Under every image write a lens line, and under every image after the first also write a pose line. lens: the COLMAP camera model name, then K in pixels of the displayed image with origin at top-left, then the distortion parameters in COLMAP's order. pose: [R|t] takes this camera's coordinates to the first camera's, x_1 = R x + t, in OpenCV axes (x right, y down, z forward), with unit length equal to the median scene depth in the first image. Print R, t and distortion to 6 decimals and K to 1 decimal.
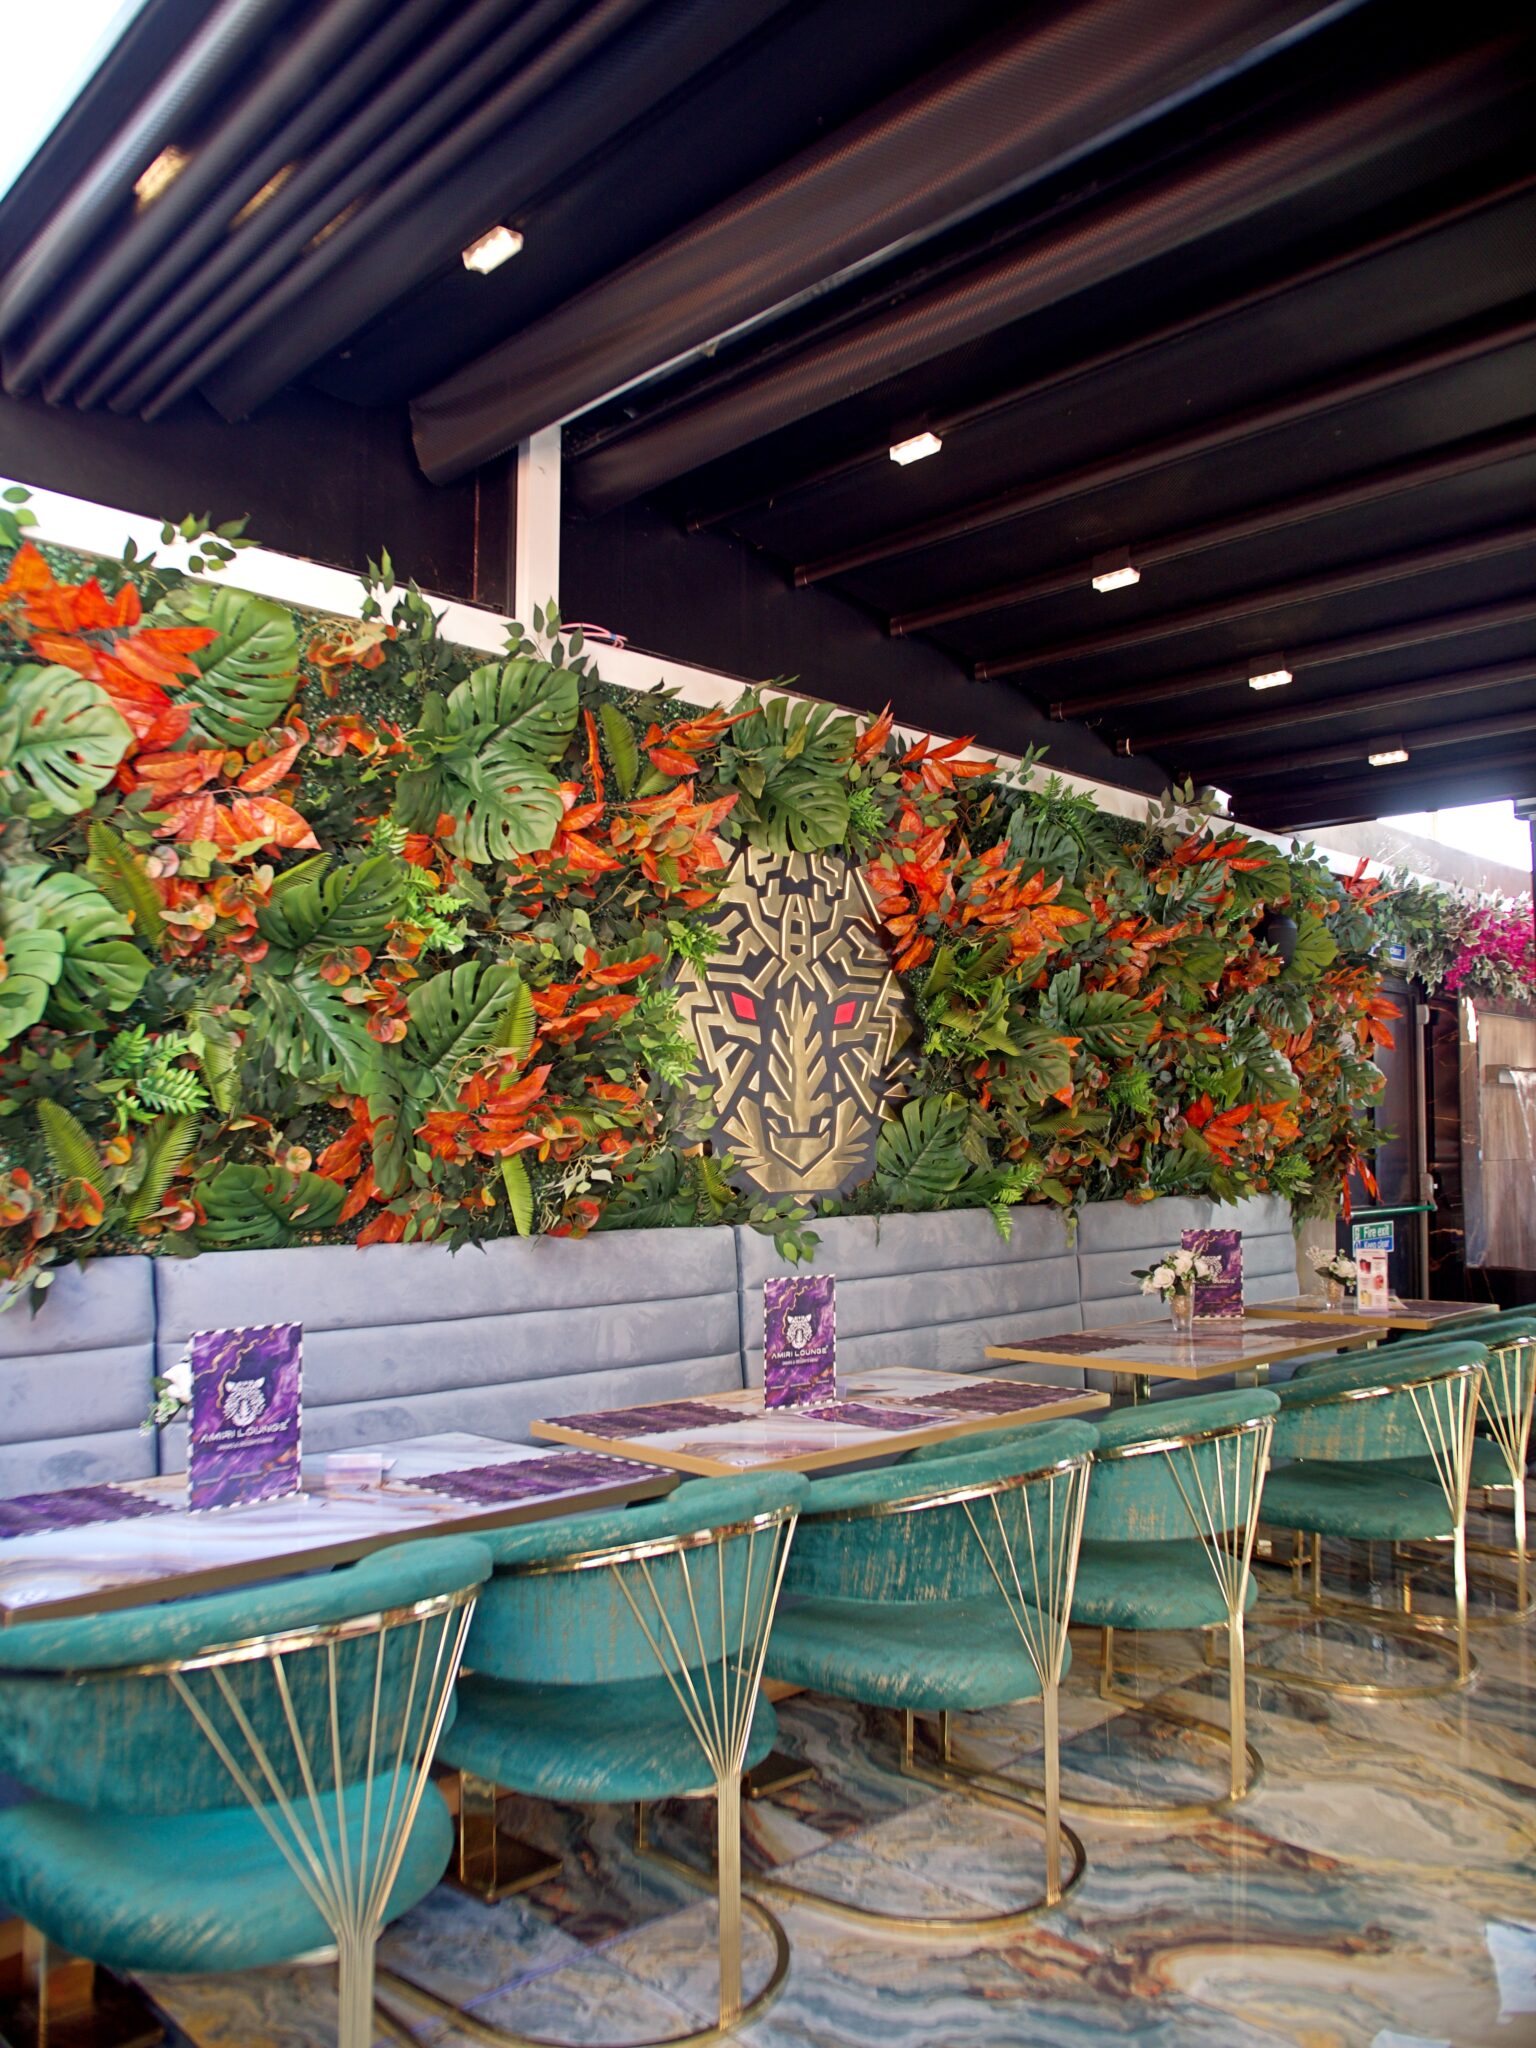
lens RADIAL K [[1568.0, 0, 754.8], [0, 1568.0, 1025.4], [0, 0, 1]] dist [-0.106295, 0.088198]
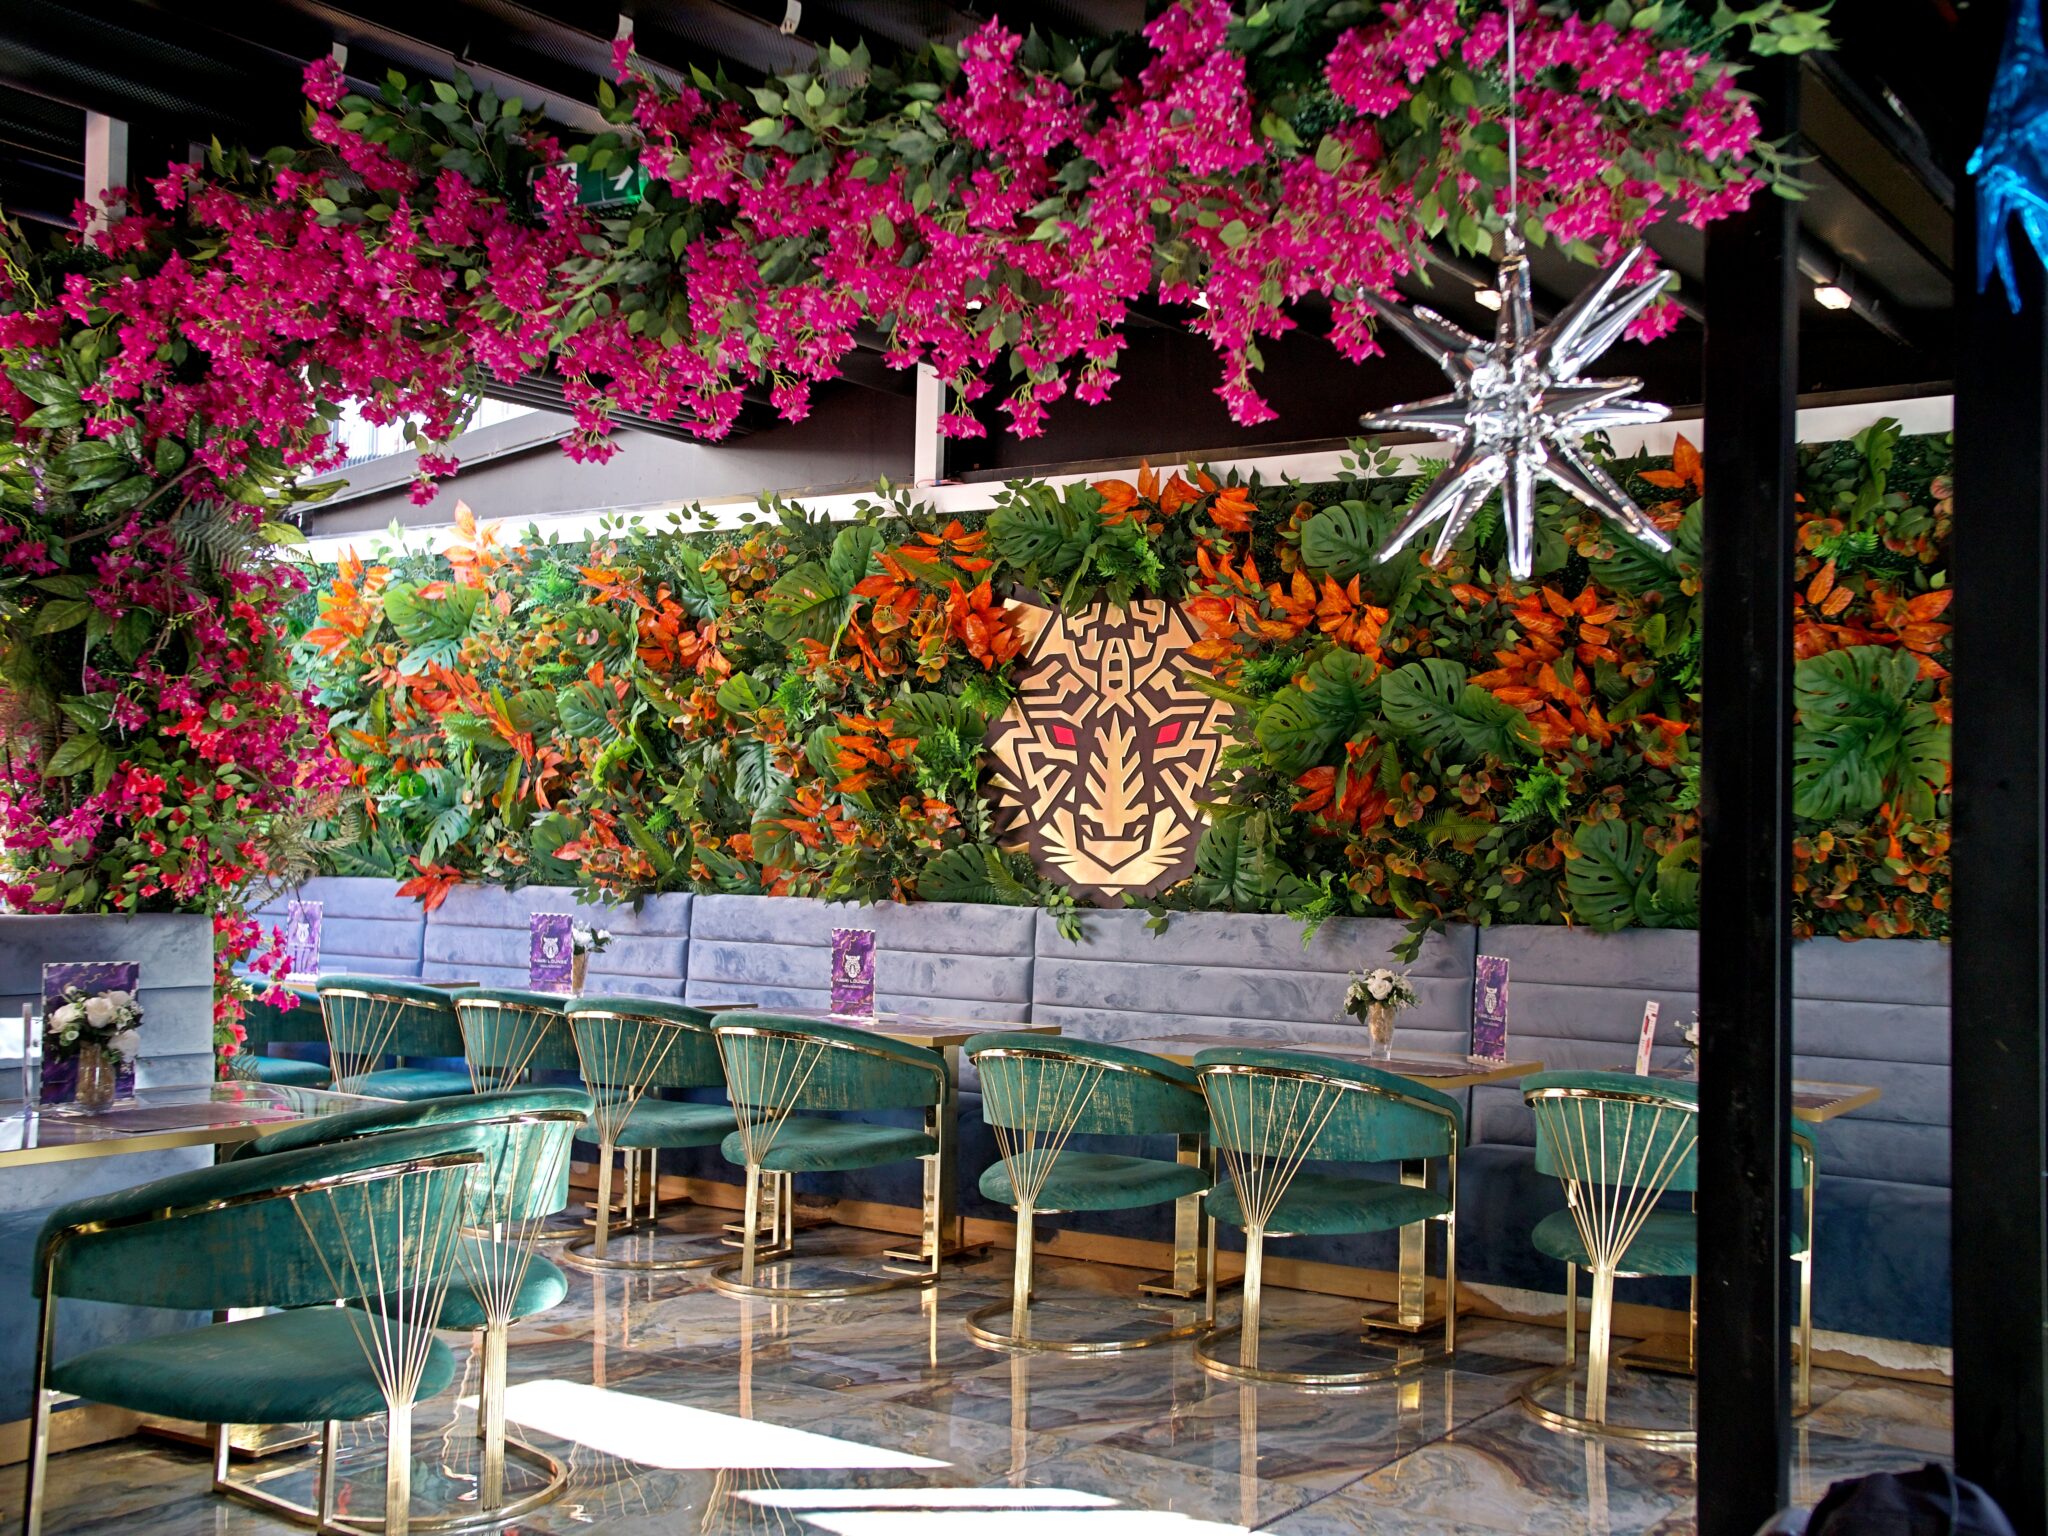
lens RADIAL K [[2222.6, 0, 1043.7], [0, 2222.6, 755.9], [0, 0, 1]] dist [-0.041333, 0.205532]
pose [[0.208360, -0.032009, -0.977528, 1.782418], [0.047468, 0.998617, -0.022582, 0.045038], [0.976900, -0.041696, 0.209591, 0.625539]]
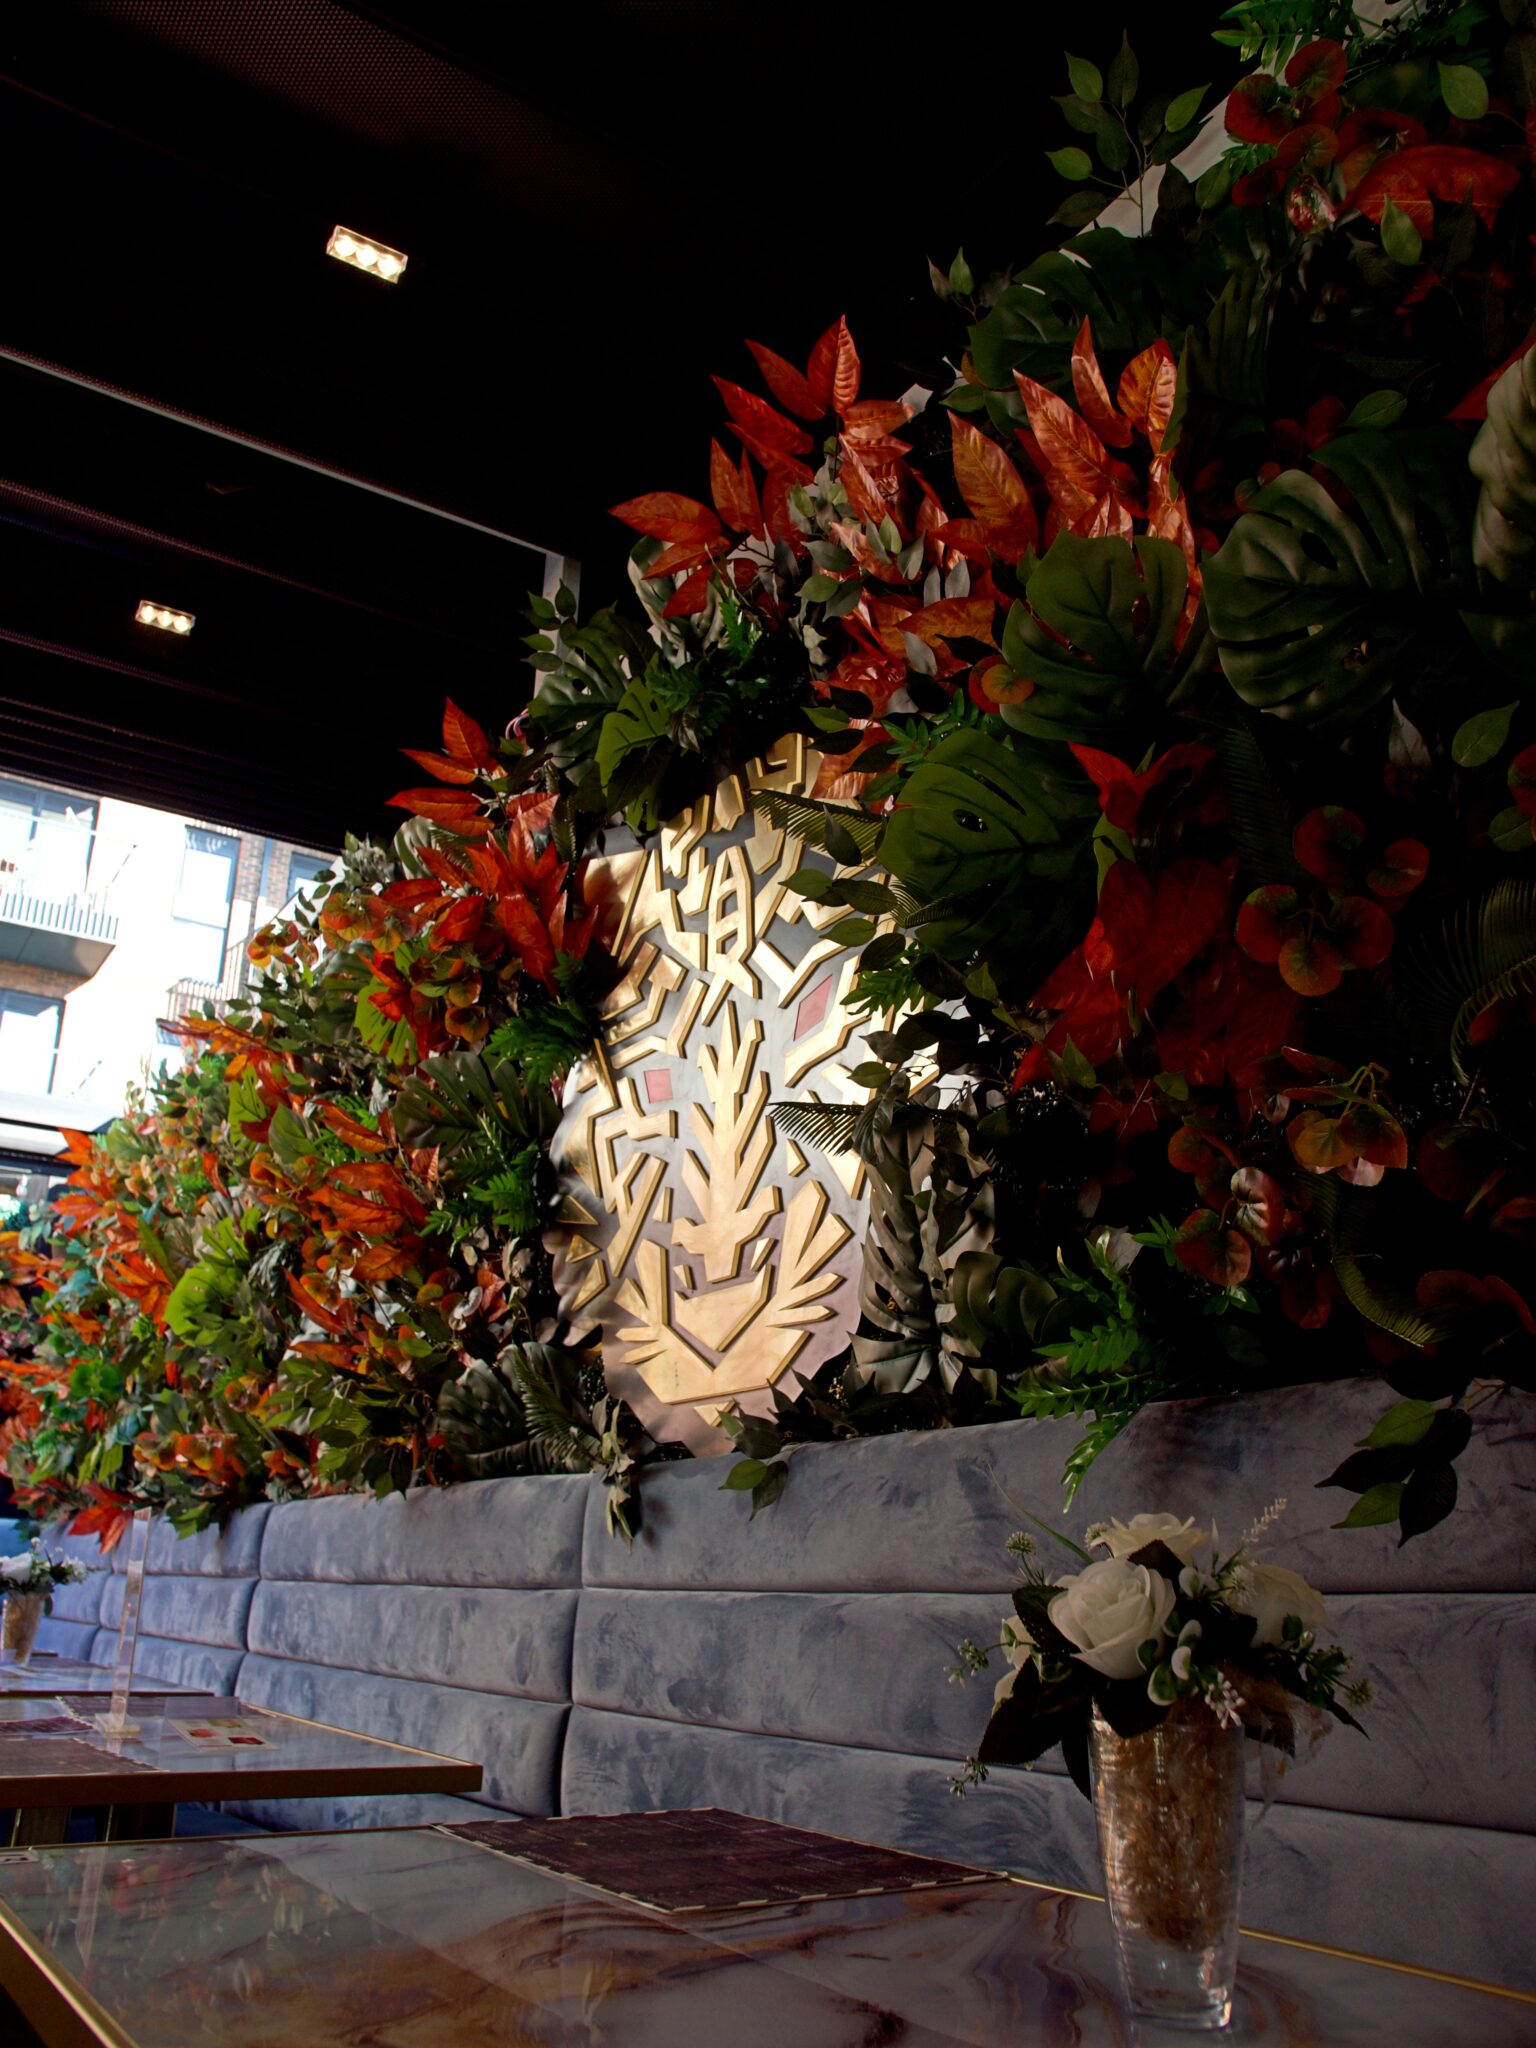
lens RADIAL K [[1568.0, 0, 754.8], [0, 1568.0, 1025.4], [0, 0, 1]] dist [-0.106295, 0.088198]
pose [[-0.178842, -0.334675, -0.925207, 0.544496], [0.054334, 0.935573, -0.348928, 0.176645], [0.982376, -0.112673, -0.149136, 1.156030]]
